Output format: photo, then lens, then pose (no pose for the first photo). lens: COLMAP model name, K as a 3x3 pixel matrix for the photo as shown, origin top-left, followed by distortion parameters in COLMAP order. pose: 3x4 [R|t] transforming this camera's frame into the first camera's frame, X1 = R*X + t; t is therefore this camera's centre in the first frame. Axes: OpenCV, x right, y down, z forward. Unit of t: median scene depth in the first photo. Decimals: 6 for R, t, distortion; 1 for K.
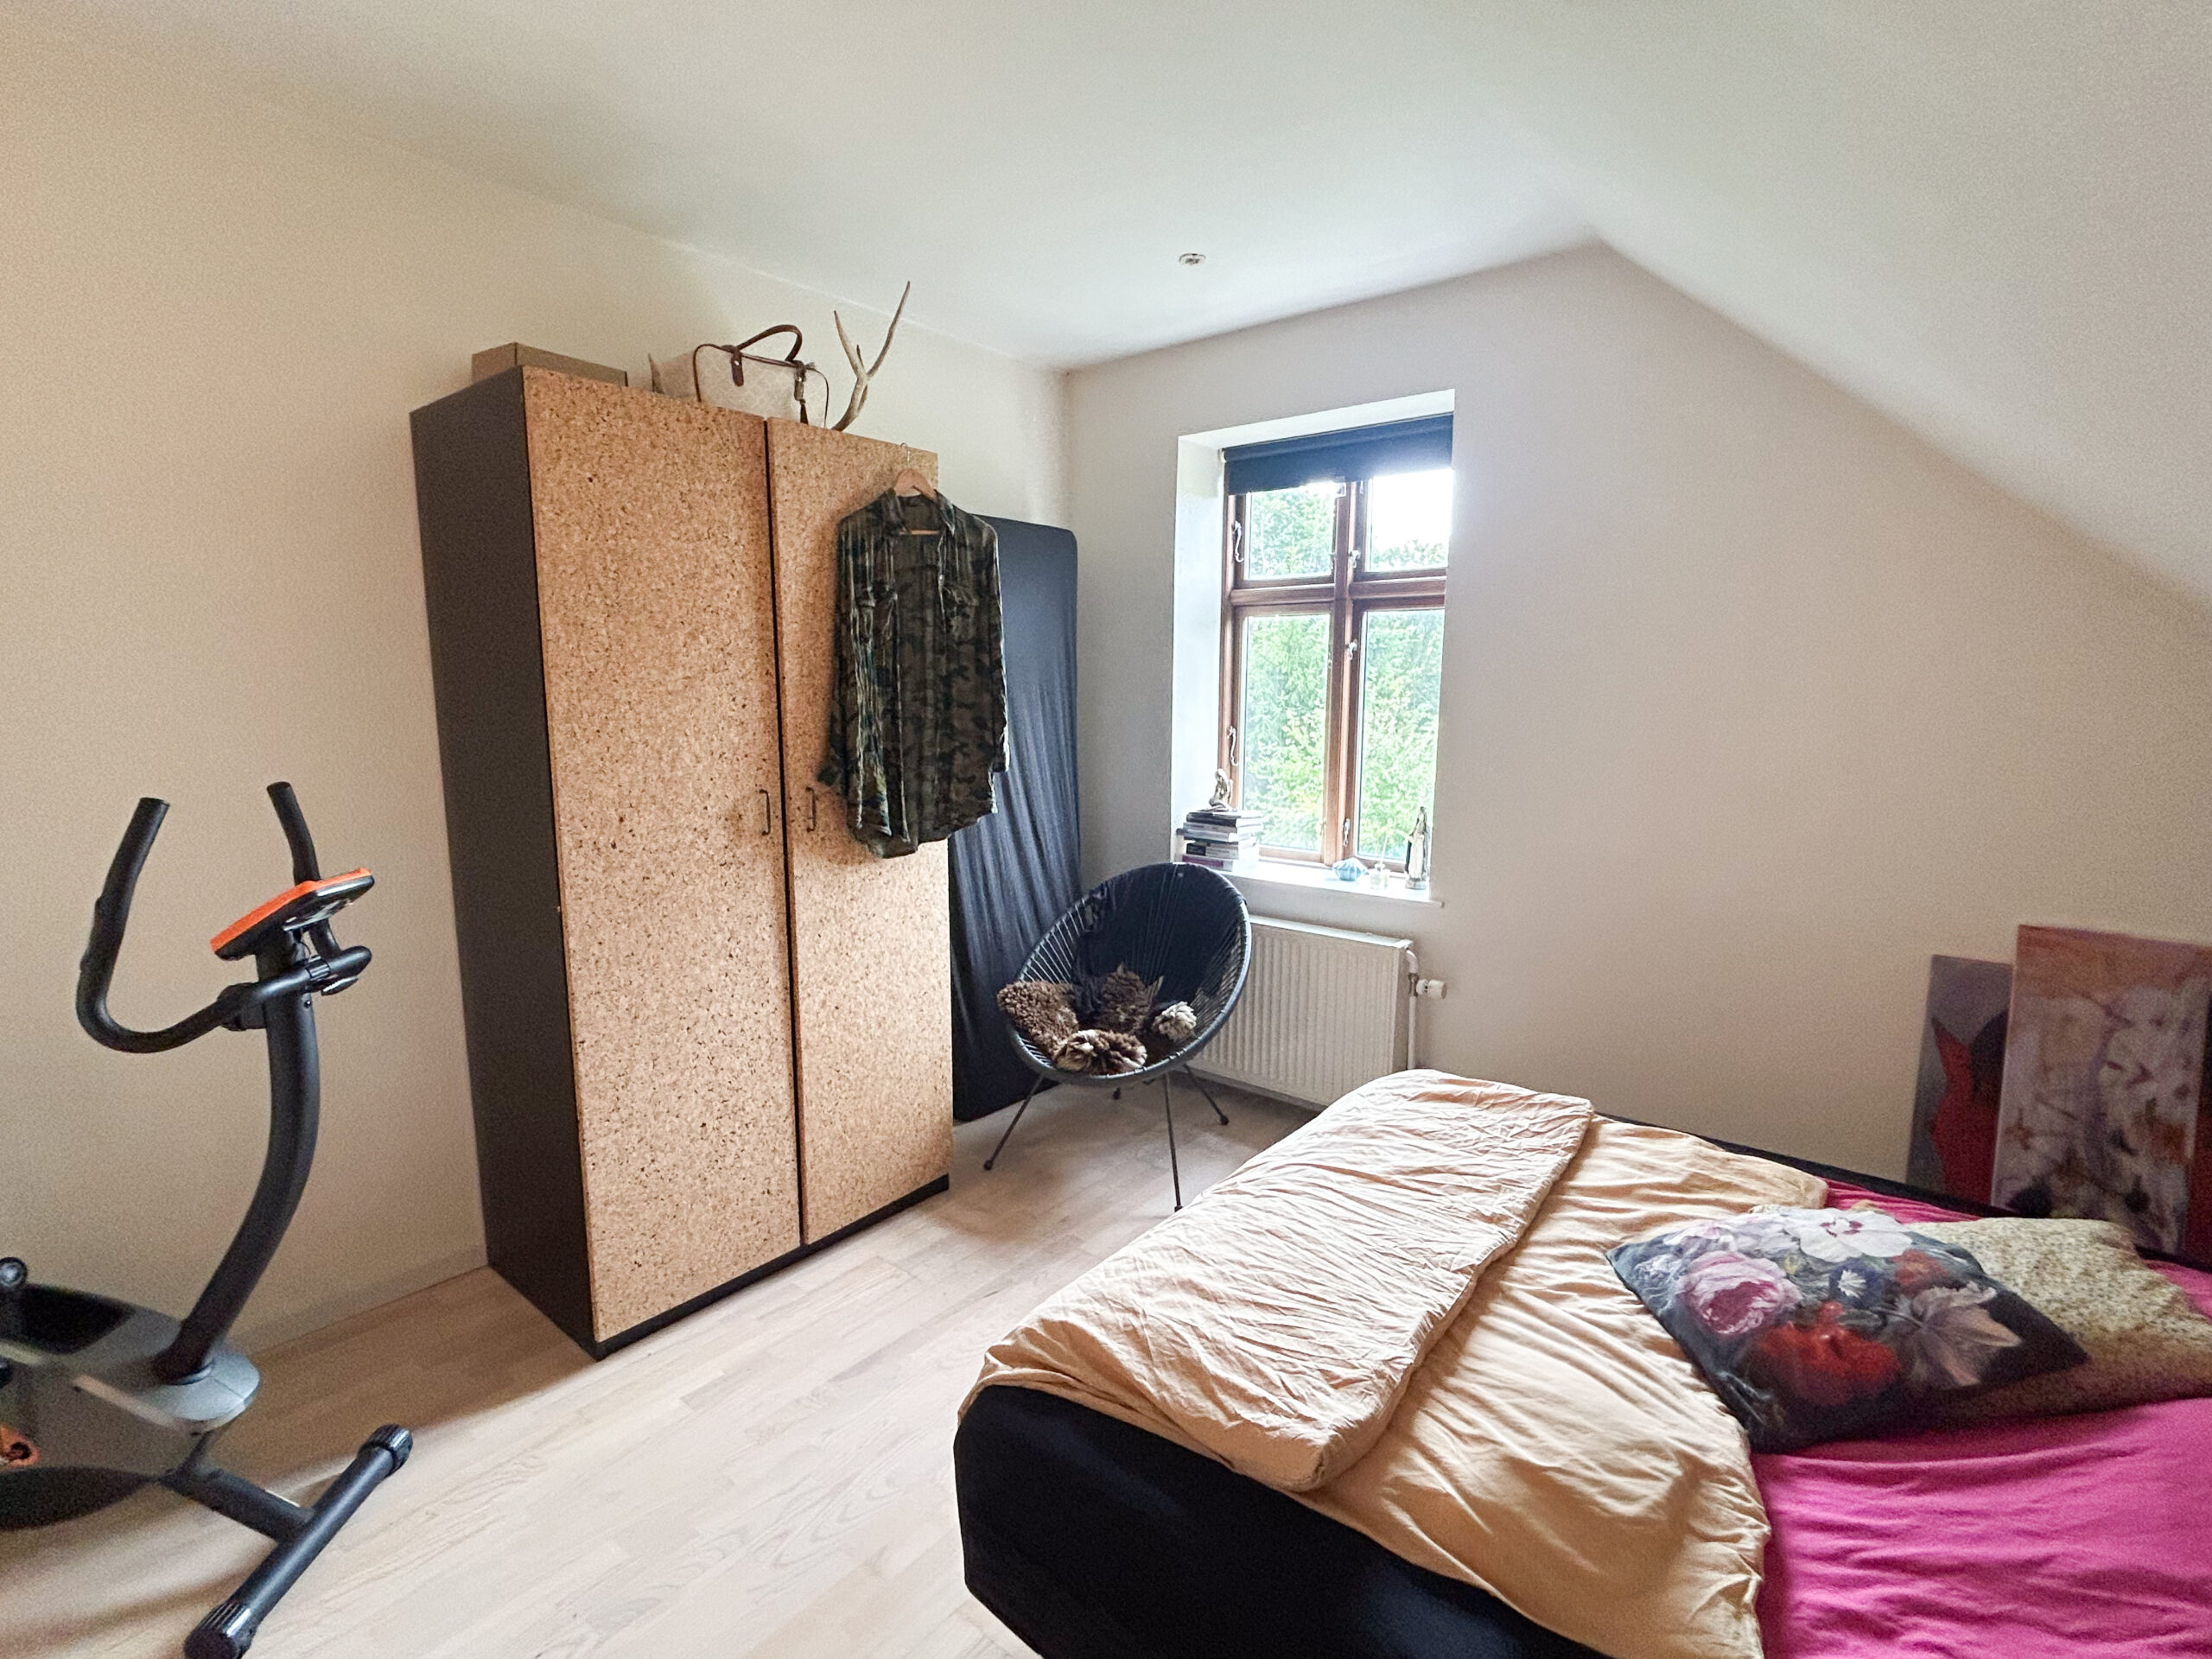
lens RADIAL K [[1037.4, 0, 1097.7], [0, 1037.4, 825.2], [0, 0, 1]] dist [0.002527, 0.000321]
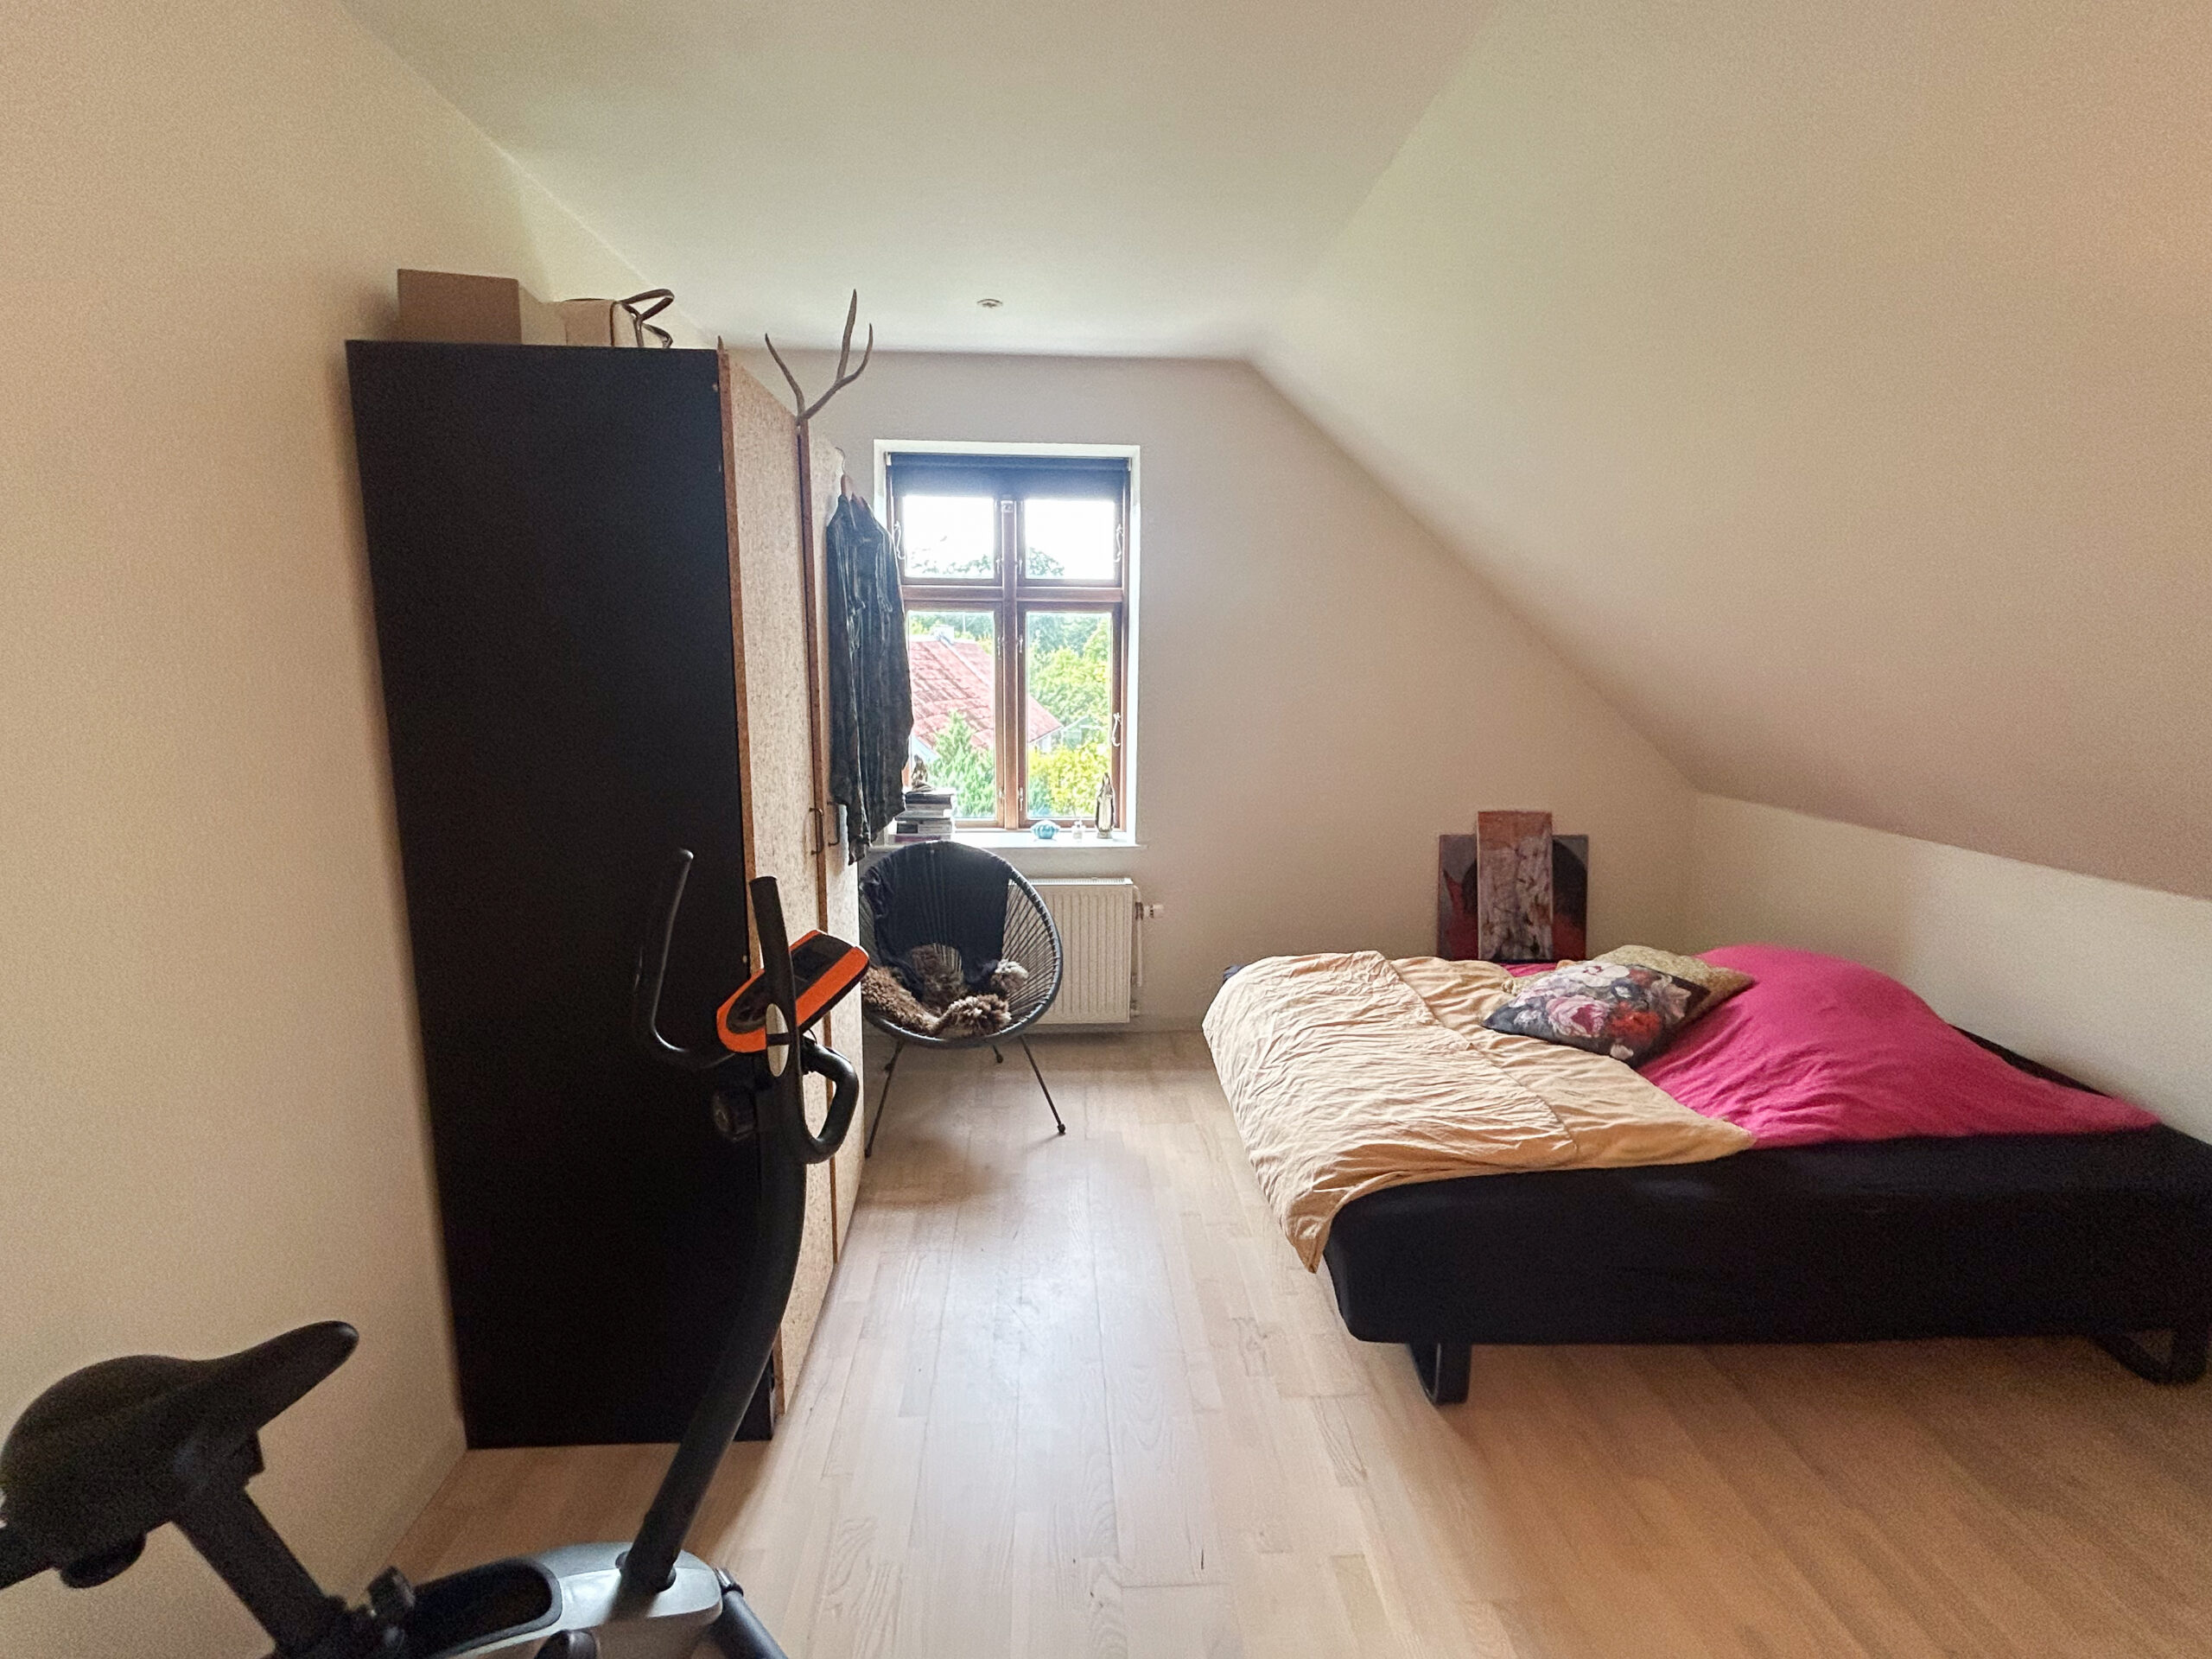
lens RADIAL K [[1037.4, 0, 1097.7], [0, 1037.4, 825.2], [0, 0, 1]] dist [0.002527, 0.000321]
pose [[0.740810, -0.113169, 0.662112, -0.859831], [0.087557, 0.993564, 0.071858, -0.073134], [-0.665983, 0.004740, 0.745952, 0.115292]]
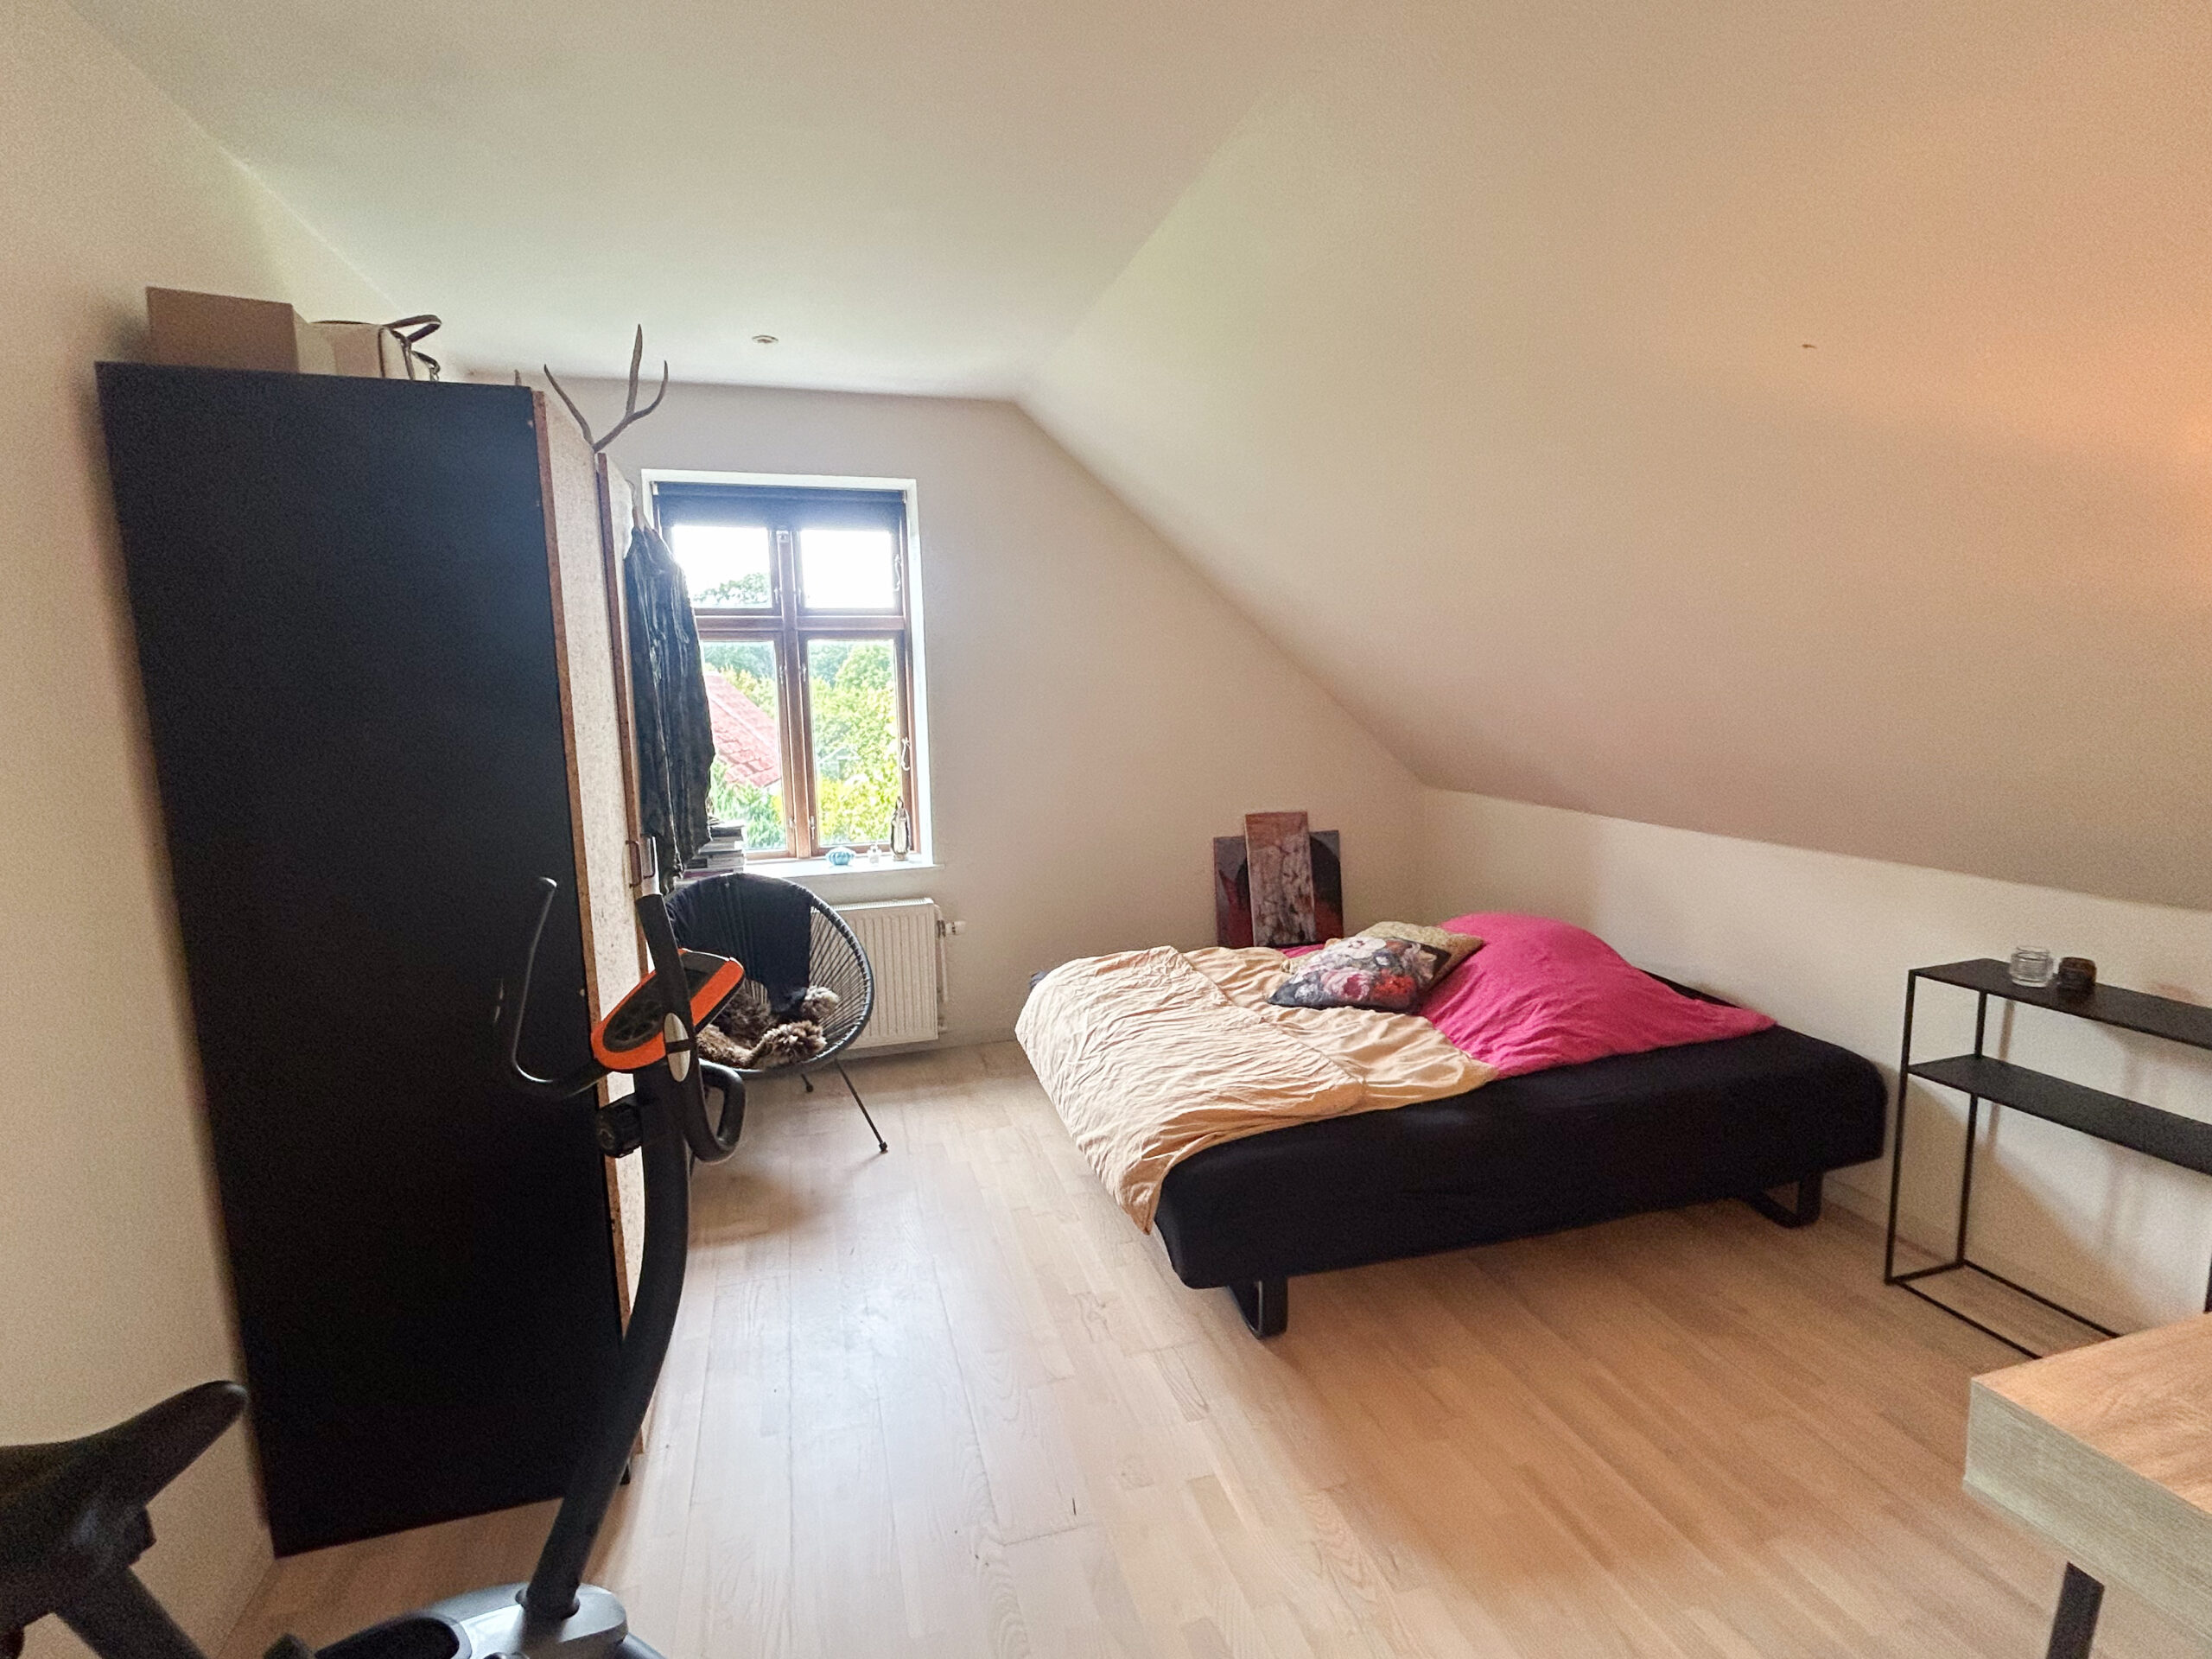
lens RADIAL K [[1039.7, 0, 1085.7], [0, 1039.7, 824.9], [0, 0, 1]] dist [0.010562, -0.000606]
pose [[0.574262, -0.134375, 0.807568, -0.960037], [0.132357, 0.988699, 0.070395, -0.068796], [-0.807901, 0.066462, 0.585558, 0.105239]]
